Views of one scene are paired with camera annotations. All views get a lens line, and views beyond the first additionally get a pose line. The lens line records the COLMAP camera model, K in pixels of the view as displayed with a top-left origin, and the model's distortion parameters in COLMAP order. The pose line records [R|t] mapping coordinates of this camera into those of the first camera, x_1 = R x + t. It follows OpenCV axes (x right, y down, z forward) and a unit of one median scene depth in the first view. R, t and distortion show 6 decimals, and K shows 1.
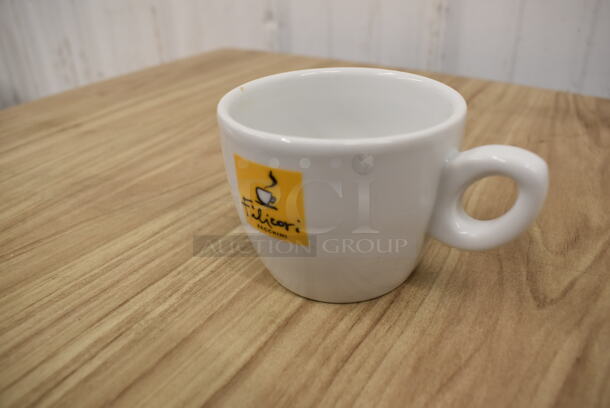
lens RADIAL K [[464.5, 0, 305.0], [0, 464.5, 204.0], [0, 0, 1]] dist [-0.122278, 0.045420]
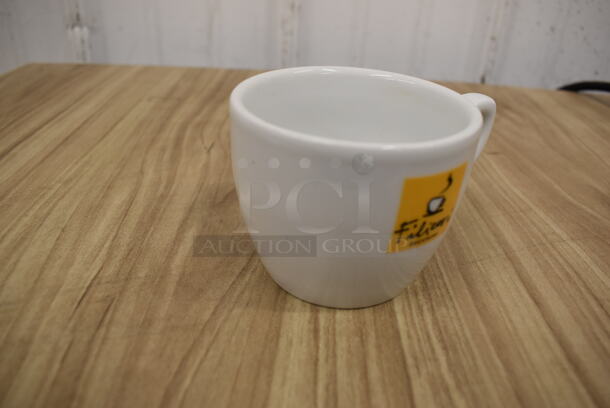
lens RADIAL K [[464.5, 0, 305.0], [0, 464.5, 204.0], [0, 0, 1]] dist [-0.122278, 0.045420]
pose [[0.816207, -0.220730, 0.533933, -0.899807], [0.215222, 0.973790, 0.073566, -0.247048], [-0.536177, 0.054869, 0.842320, 0.517422]]
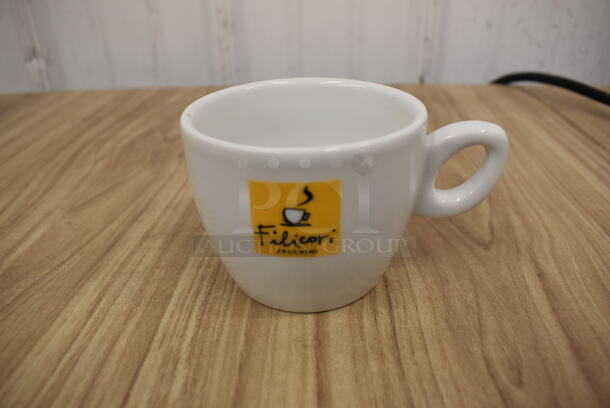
lens RADIAL K [[464.5, 0, 305.0], [0, 464.5, 204.0], [0, 0, 1]] dist [-0.122278, 0.045420]
pose [[0.838770, -0.244510, 0.486497, -0.462233], [0.266186, 0.963588, 0.025362, -0.051327], [-0.474984, 0.108225, 0.873314, 0.140927]]
